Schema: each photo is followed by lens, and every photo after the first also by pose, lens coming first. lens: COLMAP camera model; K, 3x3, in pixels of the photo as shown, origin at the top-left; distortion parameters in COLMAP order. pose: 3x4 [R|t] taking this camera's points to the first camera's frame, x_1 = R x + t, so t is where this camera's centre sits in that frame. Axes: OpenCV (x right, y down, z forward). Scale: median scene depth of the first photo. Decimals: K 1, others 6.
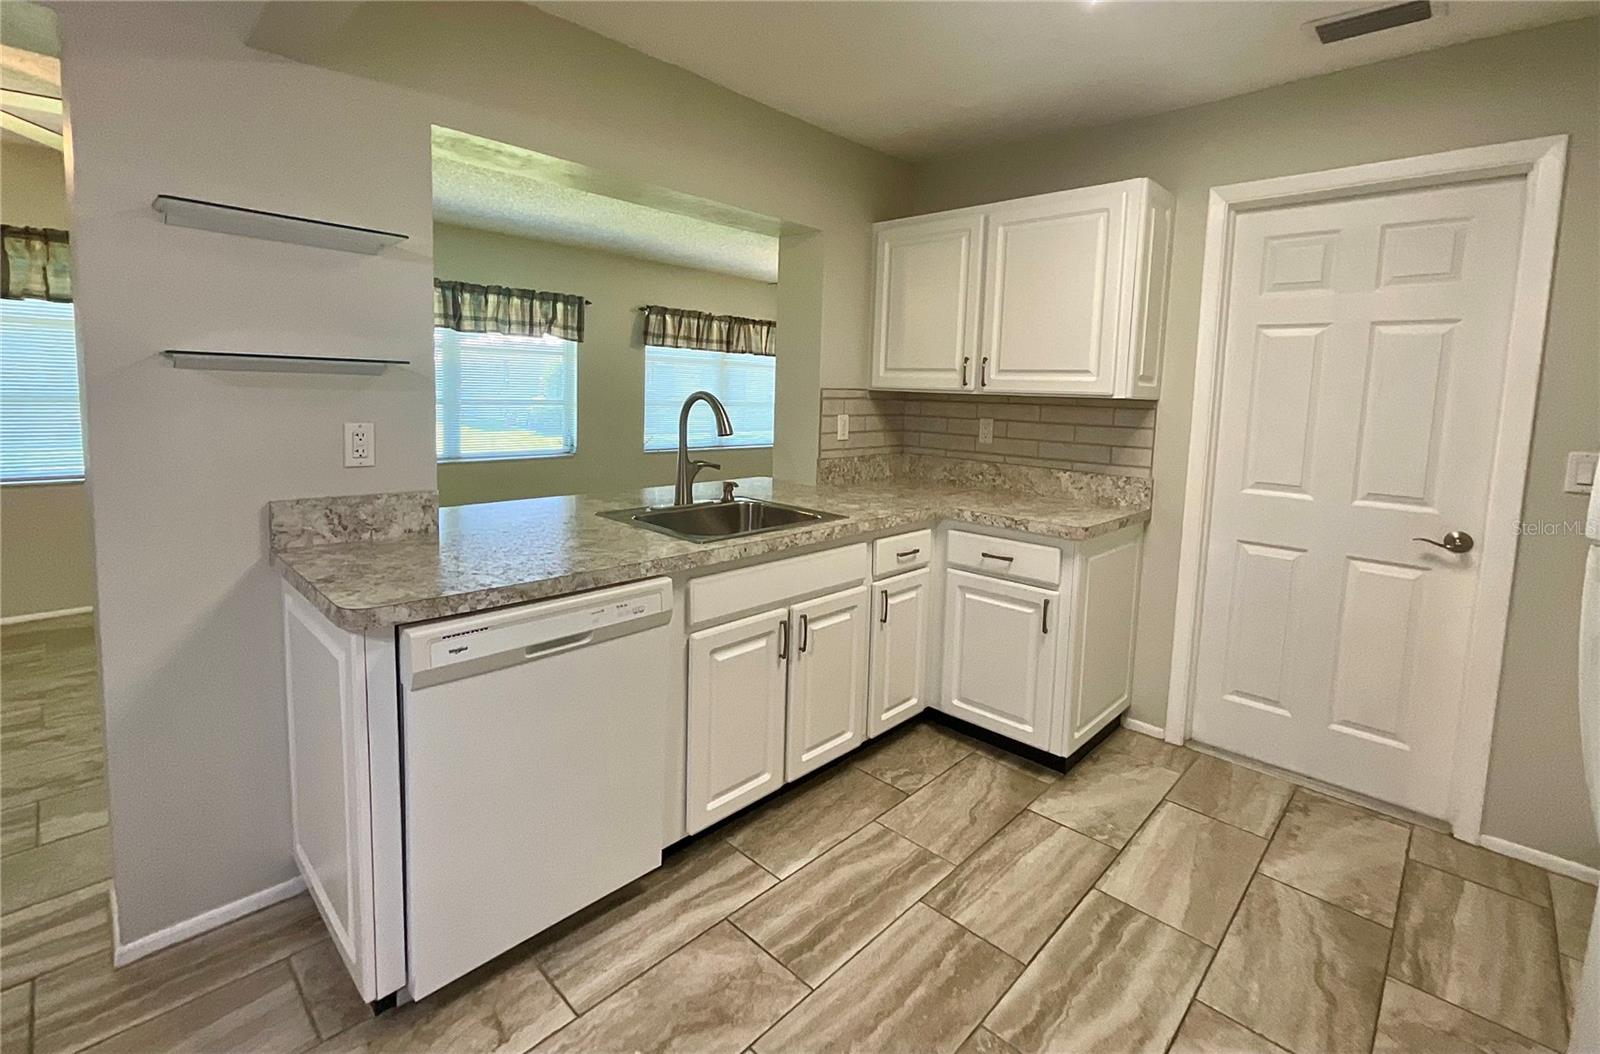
lens RADIAL K [[711.7, 0, 799.0], [0, 711.7, 455.0], [0, 0, 1]] dist [-0.000507, 0.000117]
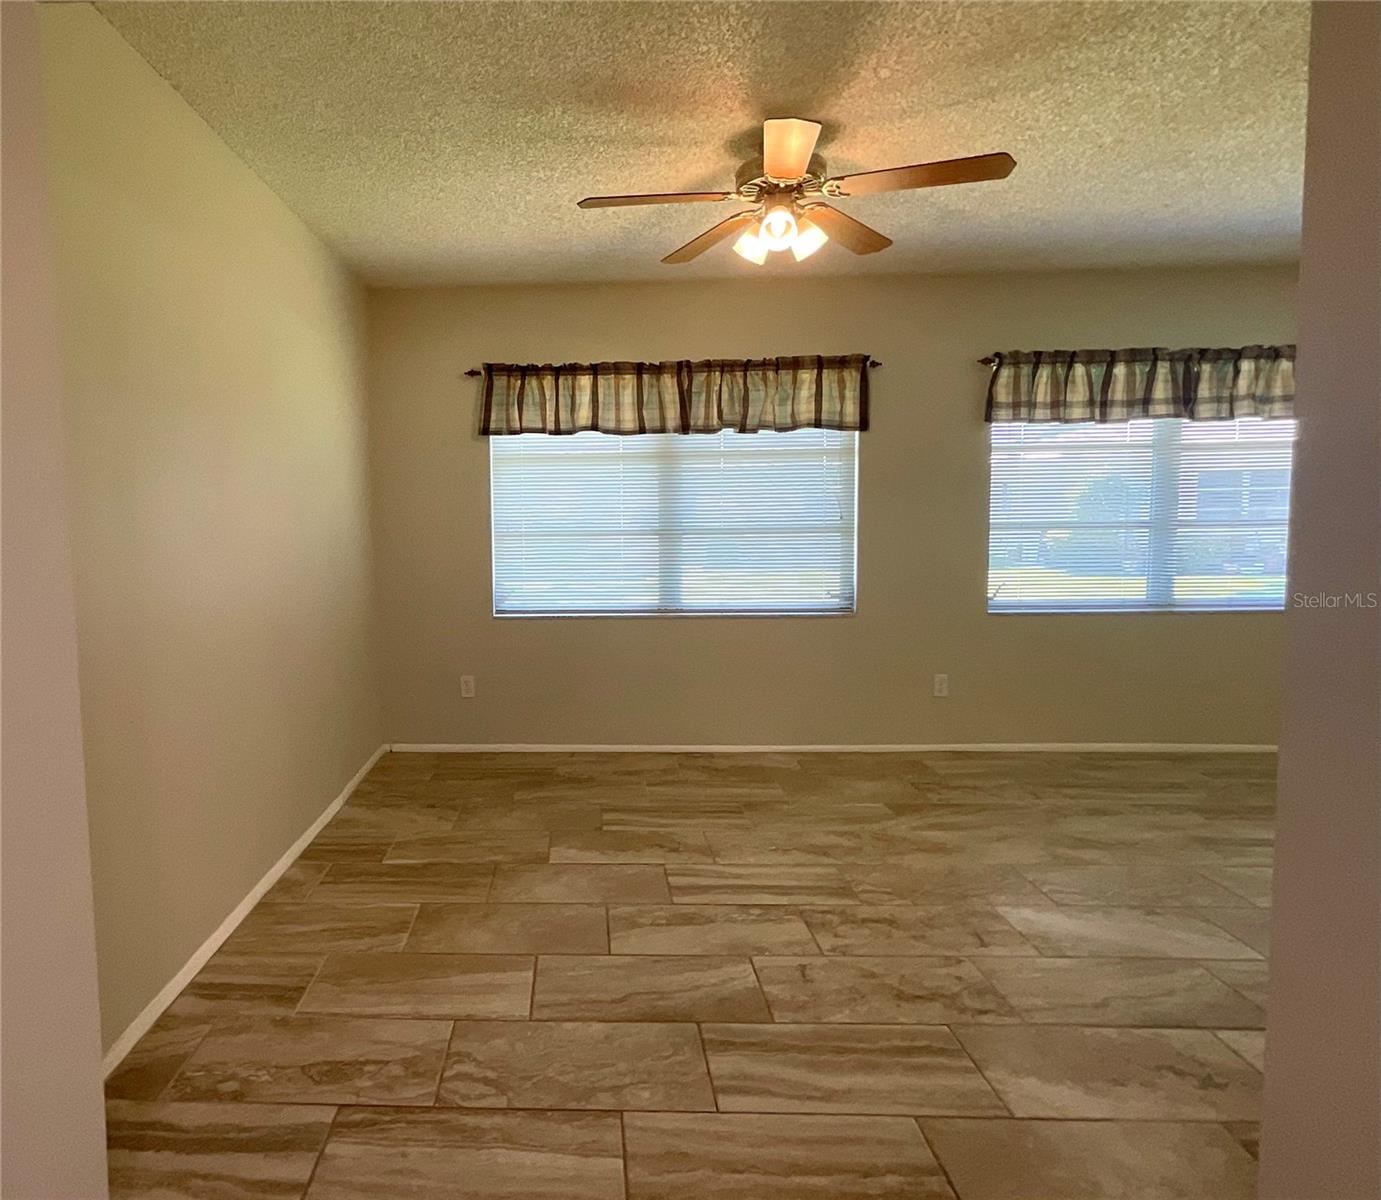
lens RADIAL K [[805.7, 0, 532.9], [0, 805.7, 577.6], [0, 0, 1]] dist [-0.038507, 0.025017]
pose [[0.644992, 0.015543, -0.764031, -0.601839], [-0.032783, 0.999436, -0.007342, 0.006522], [0.763486, 0.029783, 0.645138, 0.052532]]
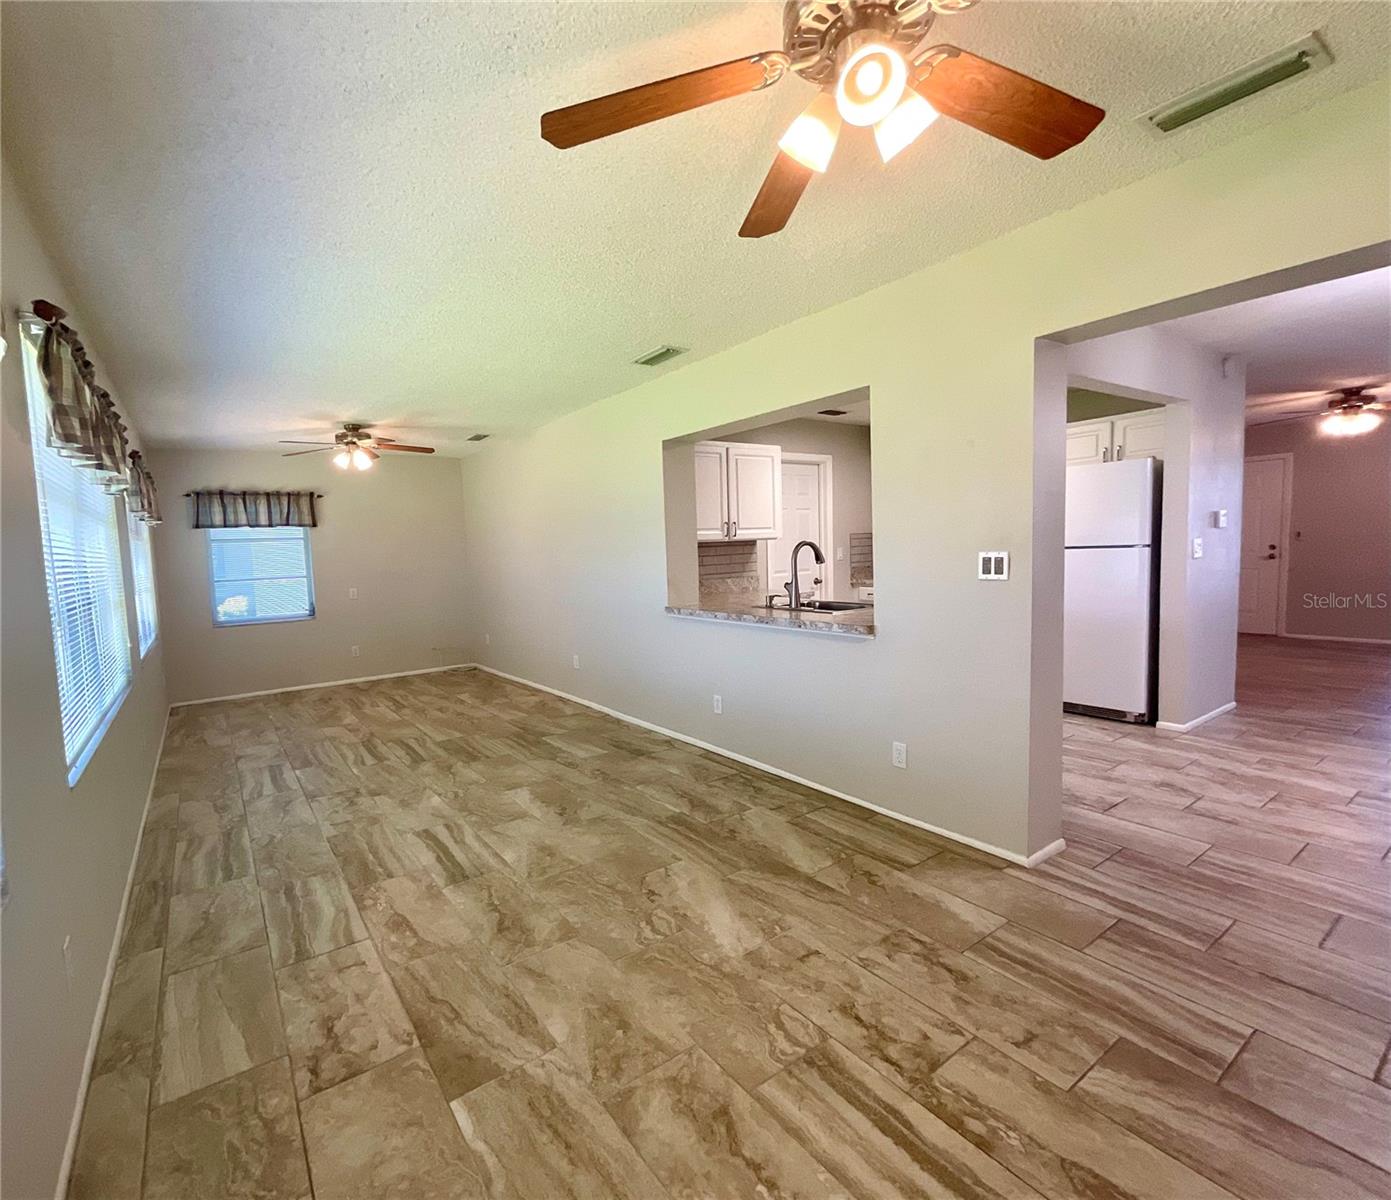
lens RADIAL K [[648.9, 0, 608.3], [0, 648.9, 597.3], [0, 0, 1]] dist [-0.000970, 0.001456]
pose [[0.237247, -0.113142, 0.964838, -1.753139], [0.139810, 0.986832, 0.081343, -0.142827], [-0.961336, 0.115596, 0.249941, 1.035052]]
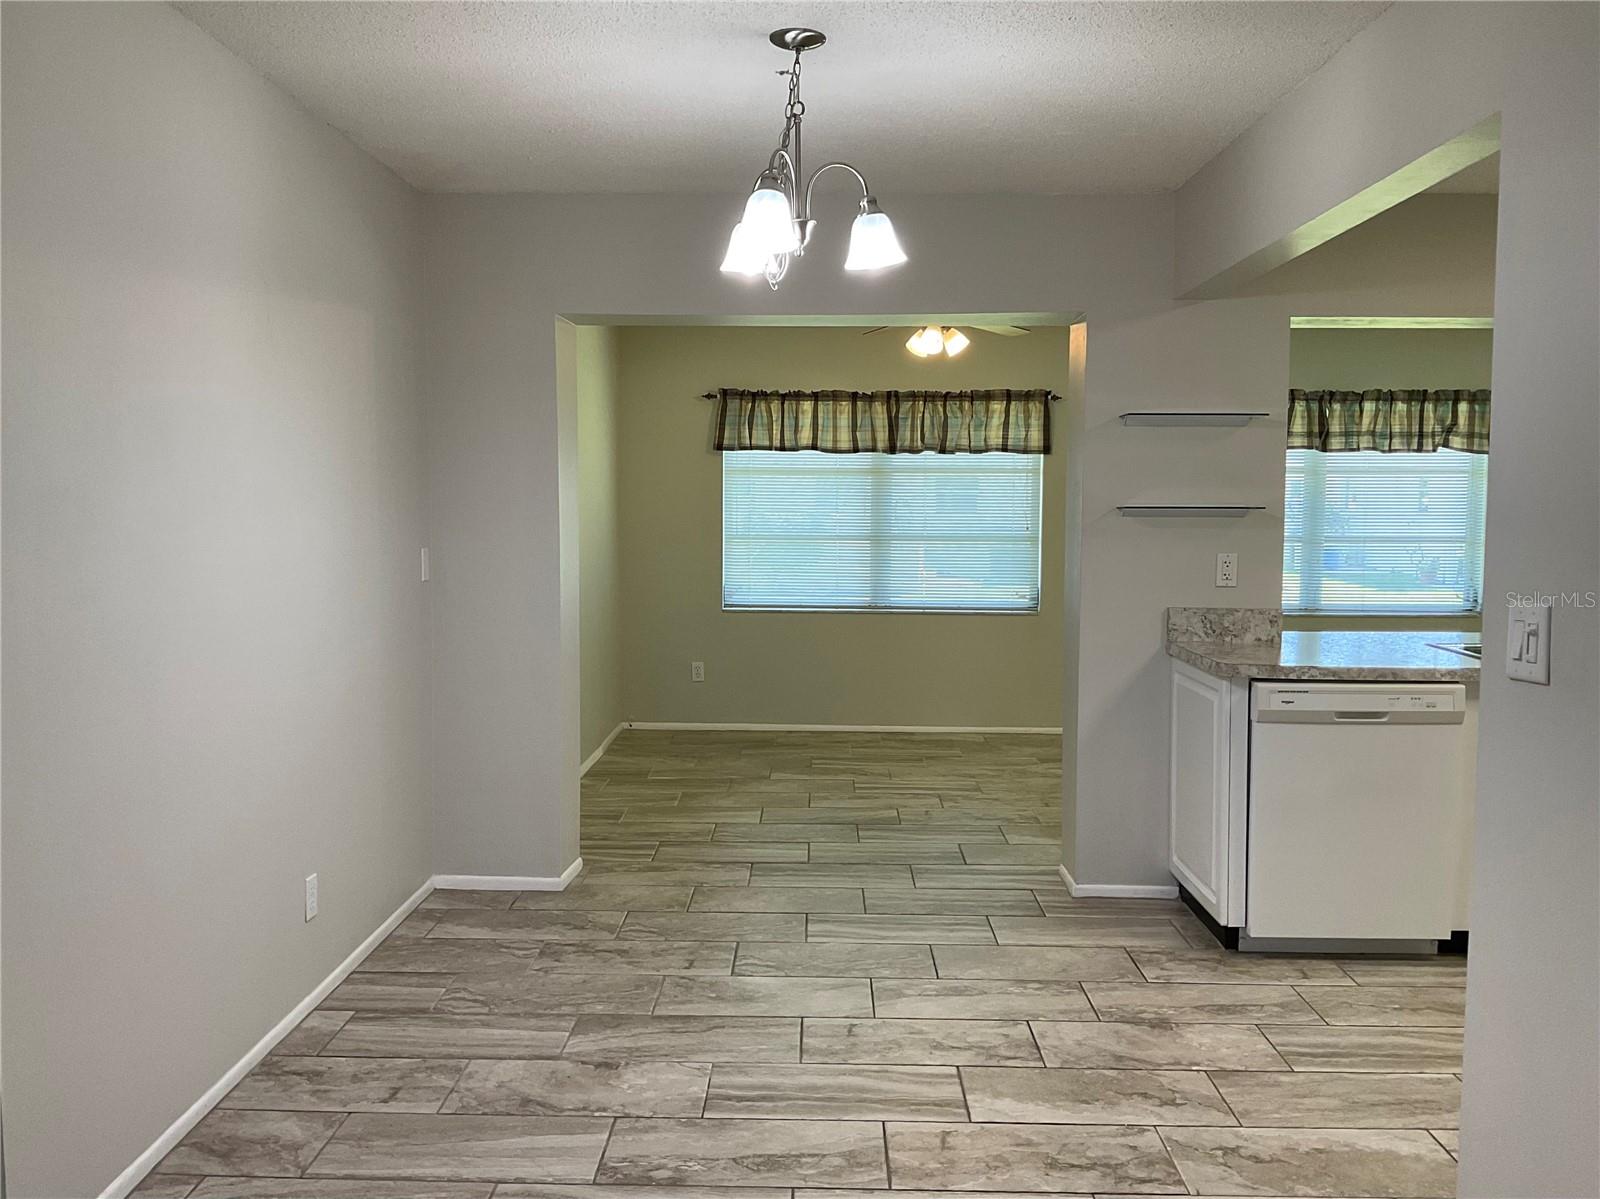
lens RADIAL K [[1349.5, 0, 800.0], [0, 1349.5, 599.5], [0, 0, 1]] dist [0.144365, -0.323156]
pose [[0.679170, 0.026831, -0.733490, 0.514227], [-0.051471, 0.998612, -0.011130, 0.079795], [0.732174, 0.045313, 0.679609, -0.949298]]
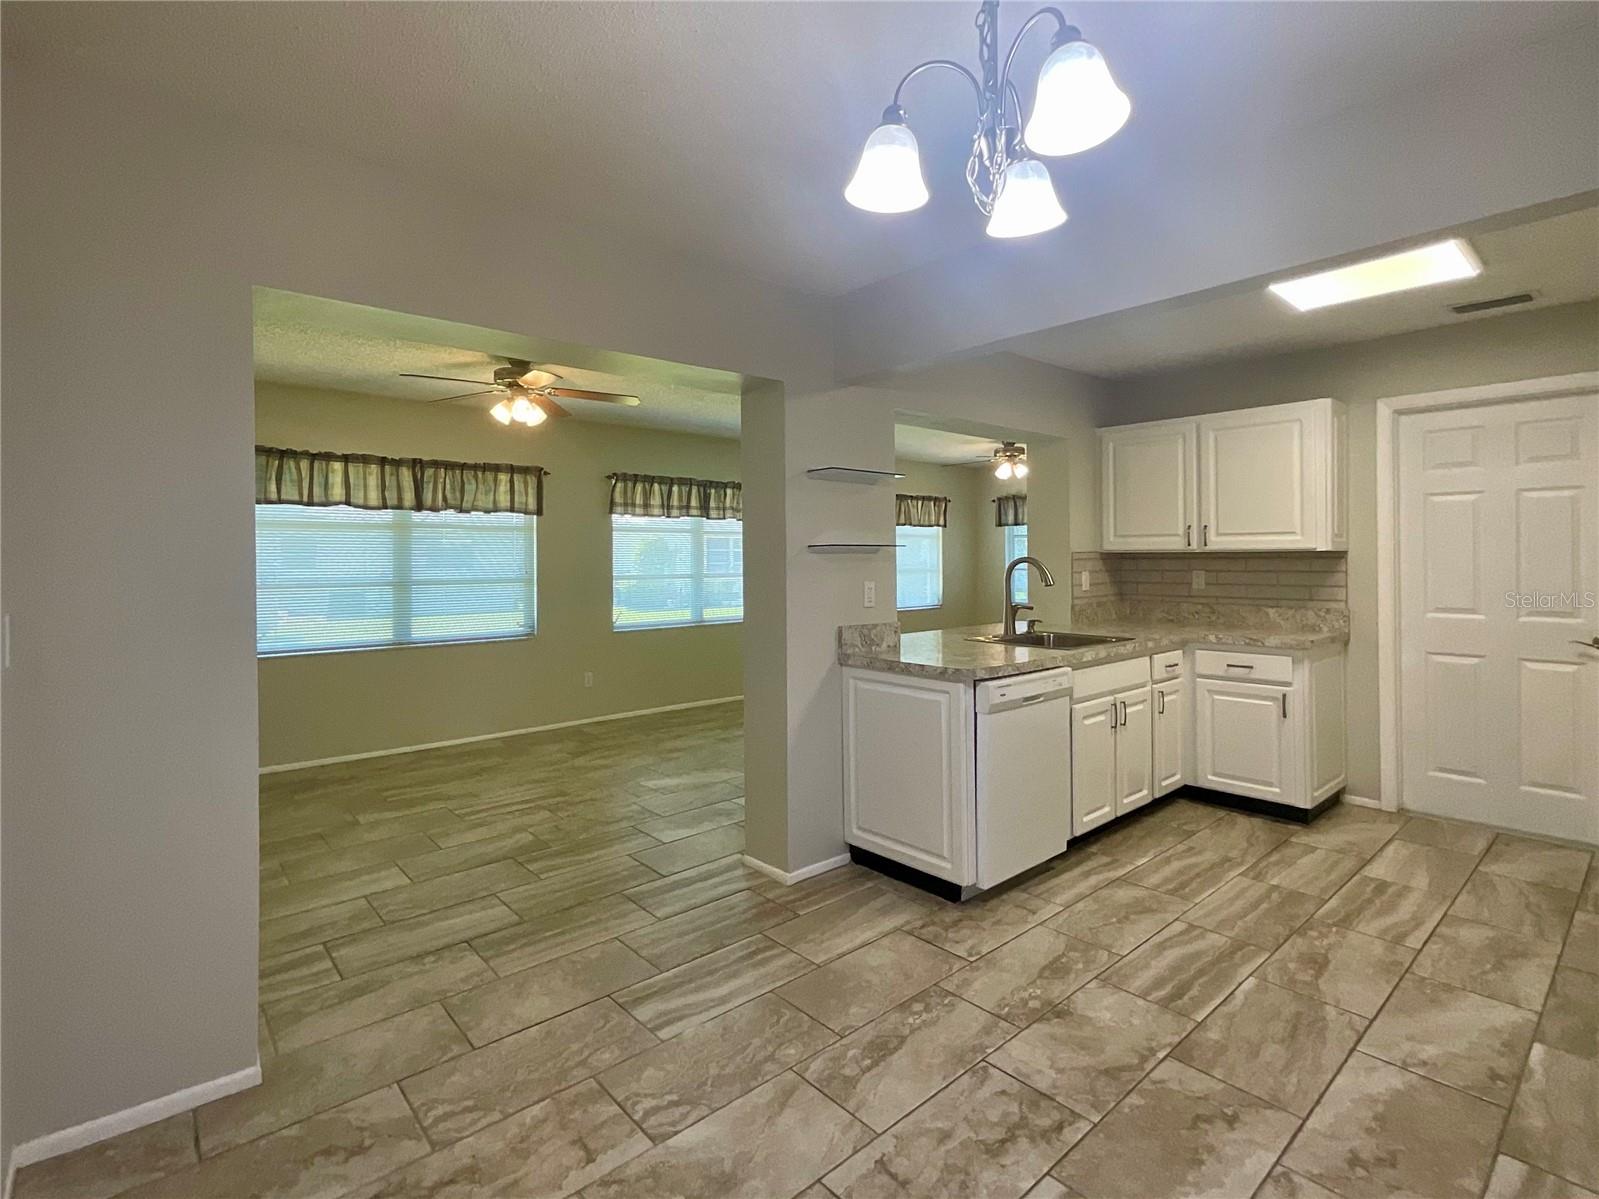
lens RADIAL K [[767.4, 0, 753.5], [0, 767.4, 555.7], [0, 0, 1]] dist [-0.003983, 0.005837]
pose [[0.992723, -0.038820, -0.113988, -0.495455], [0.027623, 0.994782, -0.098216, 0.048492], [0.117206, 0.094353, 0.988615, -0.632586]]
